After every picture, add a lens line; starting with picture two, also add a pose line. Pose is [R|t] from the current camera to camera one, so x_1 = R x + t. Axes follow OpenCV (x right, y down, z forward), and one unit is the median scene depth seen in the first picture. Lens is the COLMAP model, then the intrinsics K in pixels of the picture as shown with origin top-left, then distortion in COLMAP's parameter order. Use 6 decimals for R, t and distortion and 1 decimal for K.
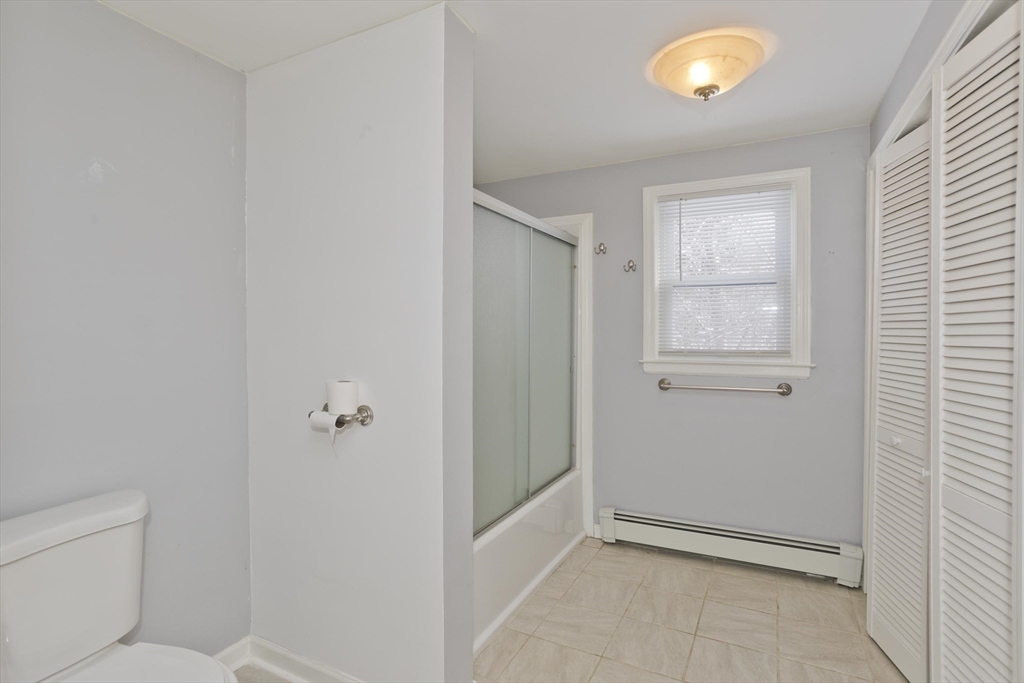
lens RADIAL K [[503.6, 0, 513.7], [0, 503.6, 330.8], [0, 0, 1]] dist [-0.054802, 0.034859]
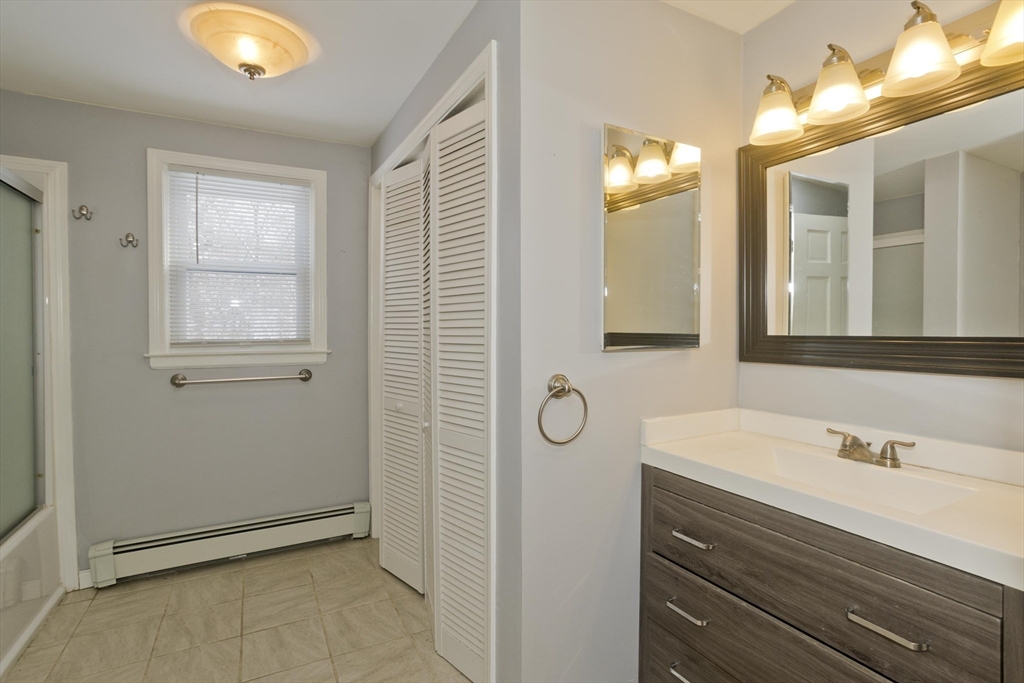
lens RADIAL K [[548.4, 0, 512.0], [0, 548.4, 341.5], [0, 0, 1]] dist [-0.064949, 0.034379]
pose [[0.531821, -0.017869, 0.846668, -0.198706], [0.004870, 0.999825, 0.018042, 0.026657], [-0.846843, -0.005472, 0.531815, 0.007578]]
